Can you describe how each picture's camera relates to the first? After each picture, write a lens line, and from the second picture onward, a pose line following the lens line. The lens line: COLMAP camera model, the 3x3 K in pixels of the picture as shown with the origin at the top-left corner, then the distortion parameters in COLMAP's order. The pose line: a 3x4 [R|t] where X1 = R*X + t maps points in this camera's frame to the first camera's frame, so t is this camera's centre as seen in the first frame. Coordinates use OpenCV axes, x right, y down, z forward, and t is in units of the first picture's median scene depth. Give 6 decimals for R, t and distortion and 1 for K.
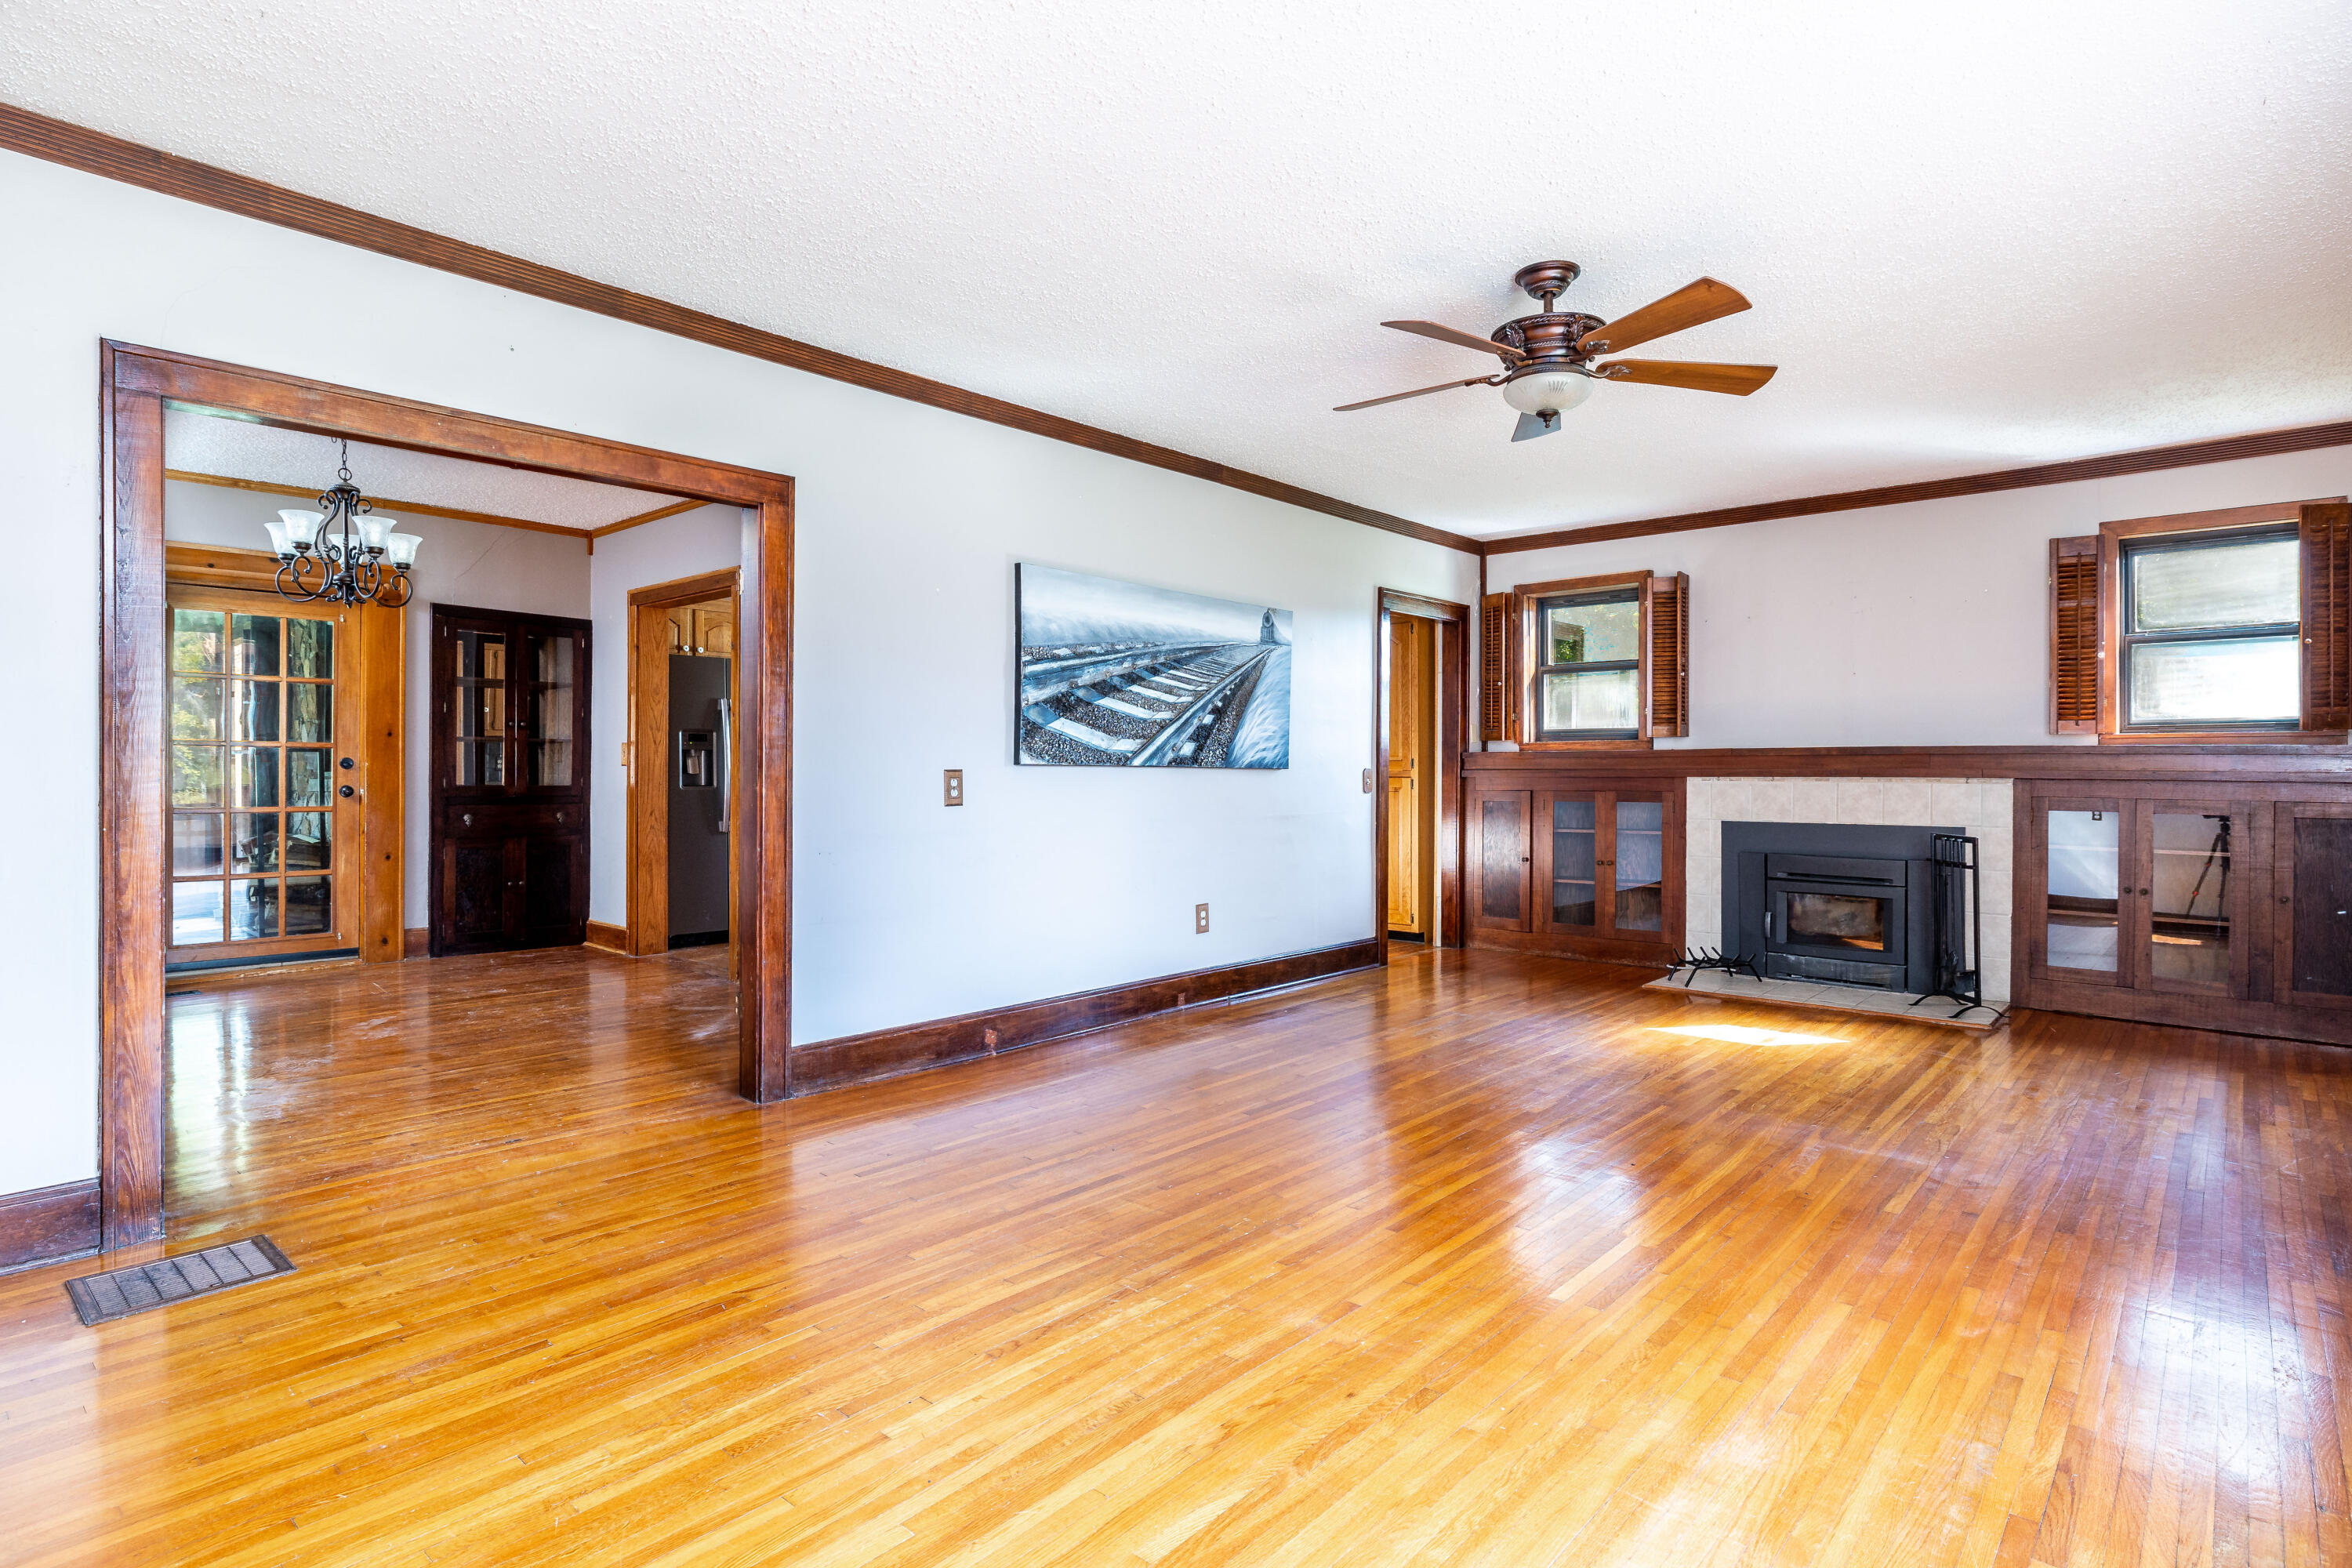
lens RADIAL K [[1203.3, 0, 1172.1], [0, 1203.3, 778.4], [0, 0, 1]] dist [0.000686, 0.001136]
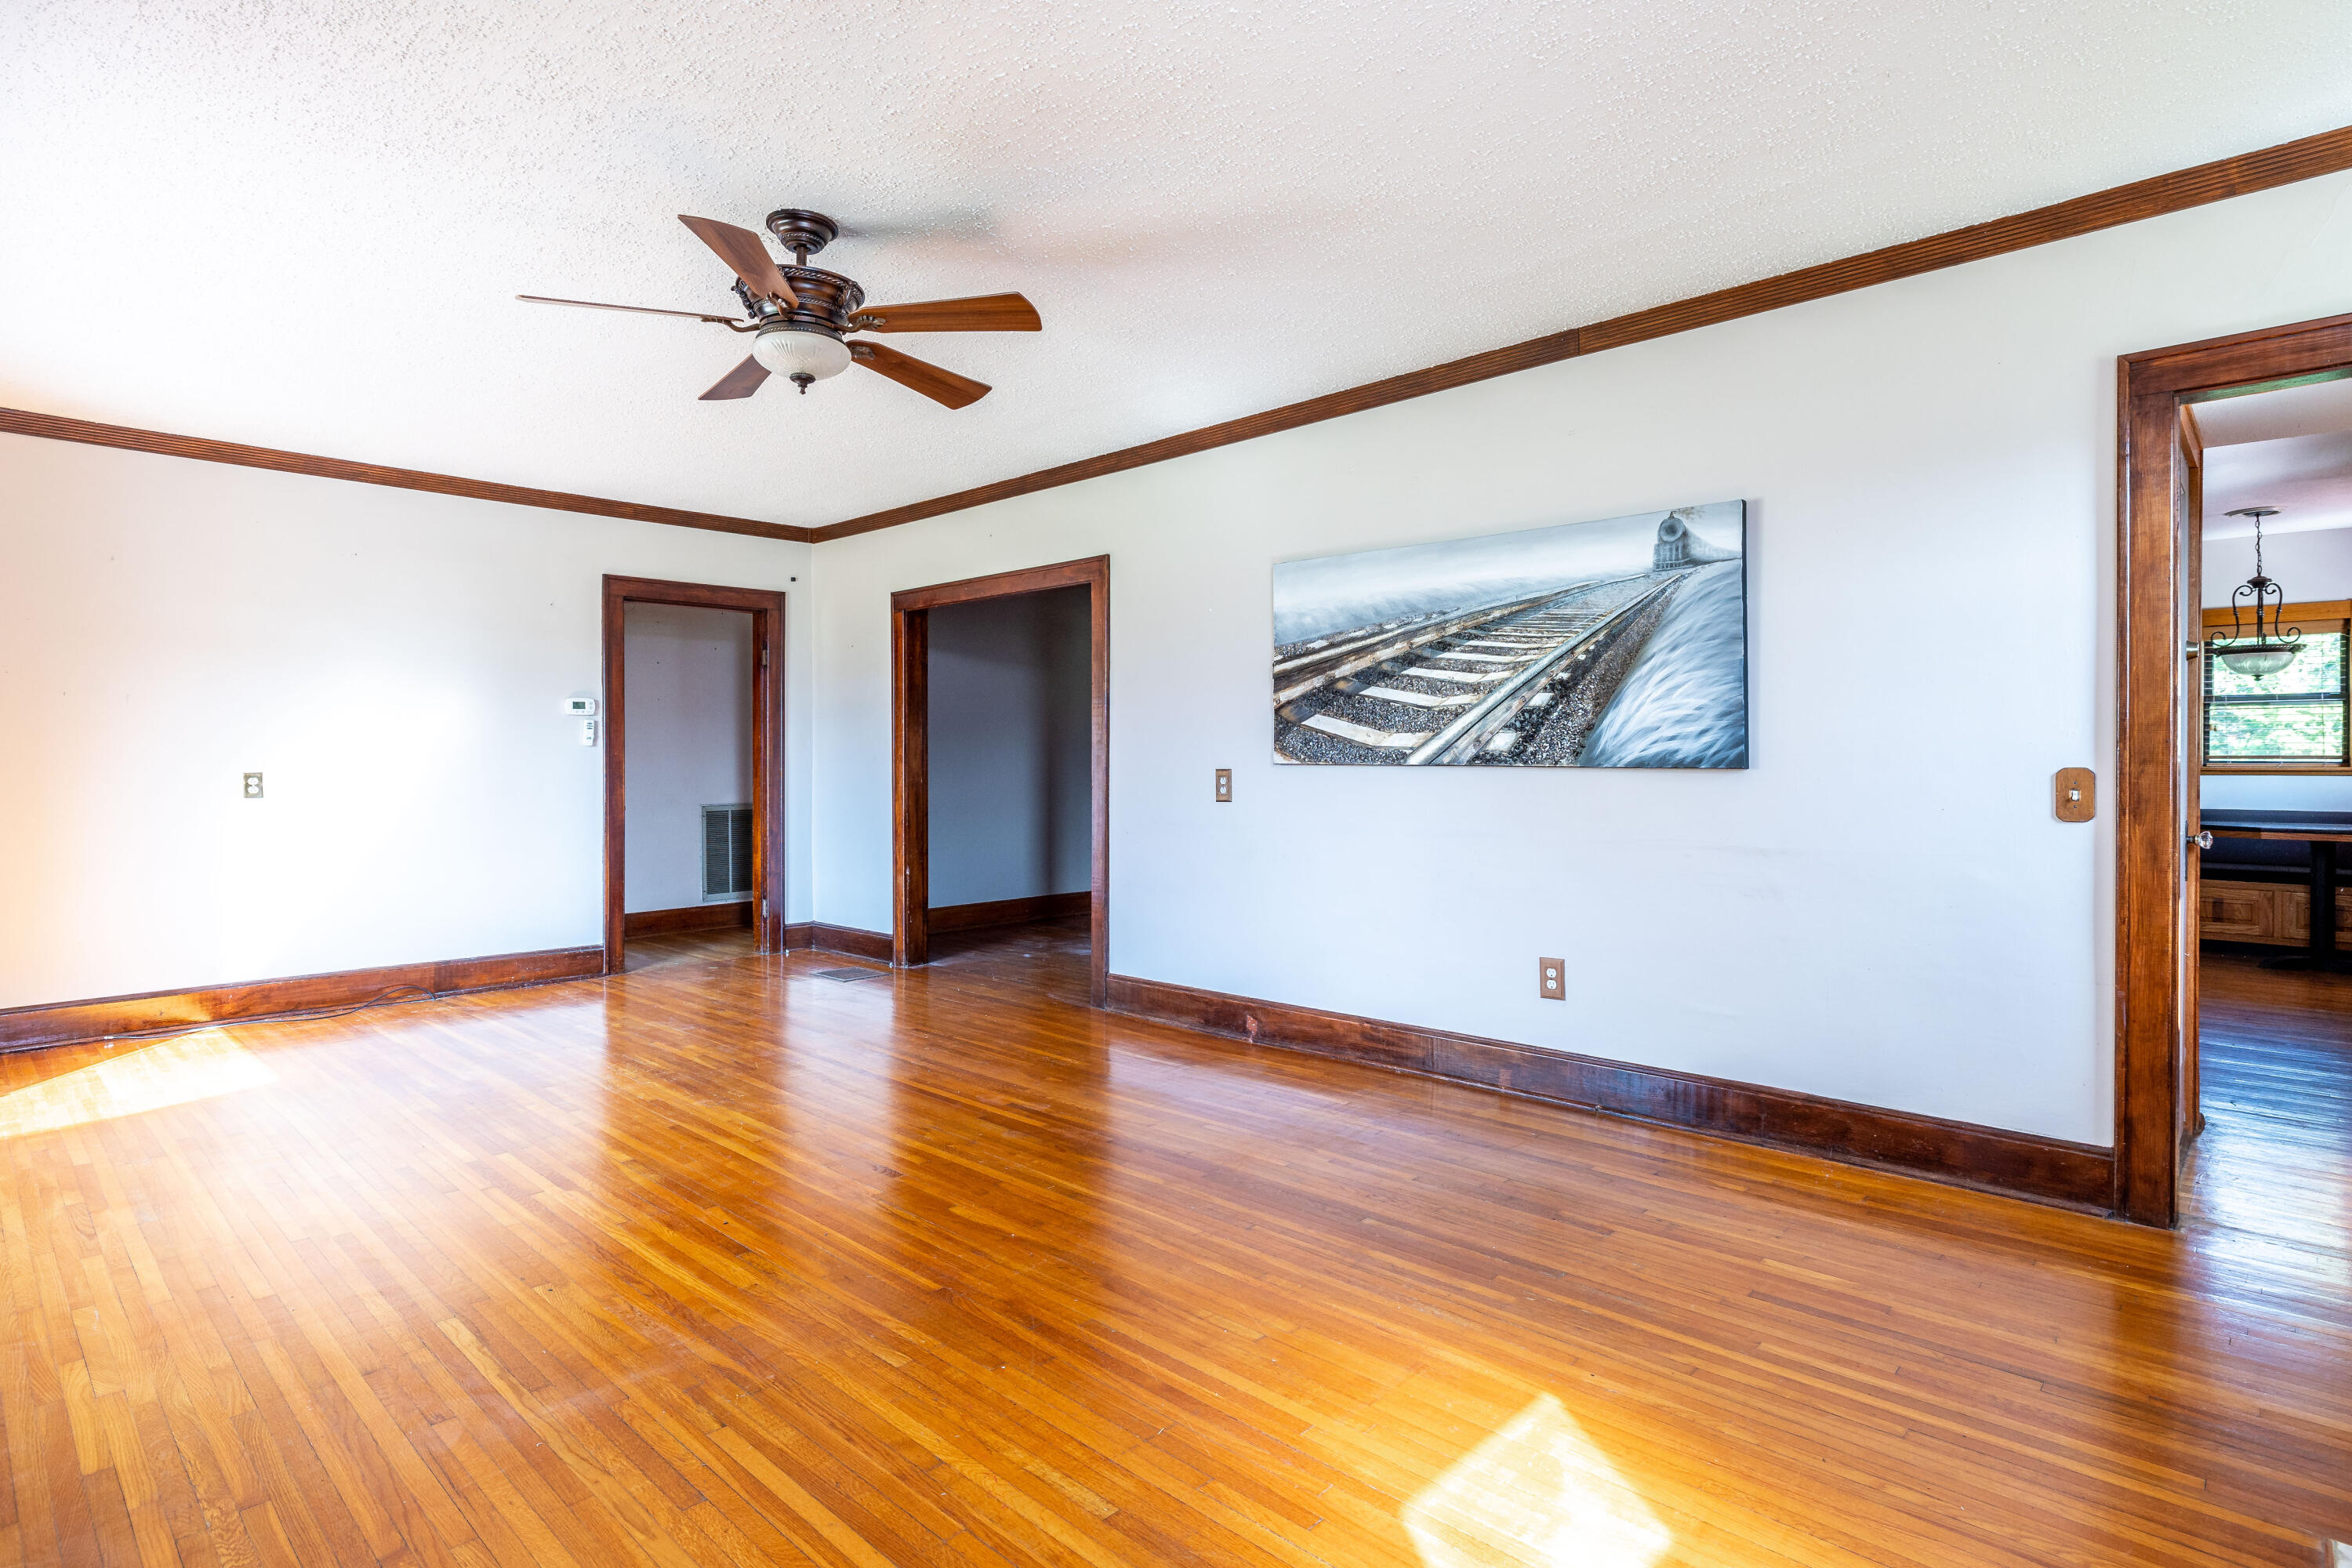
lens RADIAL K [[1203.3, 0, 1207.3], [0, 1203.3, 760.6], [0, 0, 1]] dist [0.000686, 0.001136]
pose [[-0.018332, -0.003764, -0.999825, 0.786343], [-0.005688, 0.999977, -0.003660, -0.009272], [0.999816, 0.005620, -0.018353, 0.857222]]
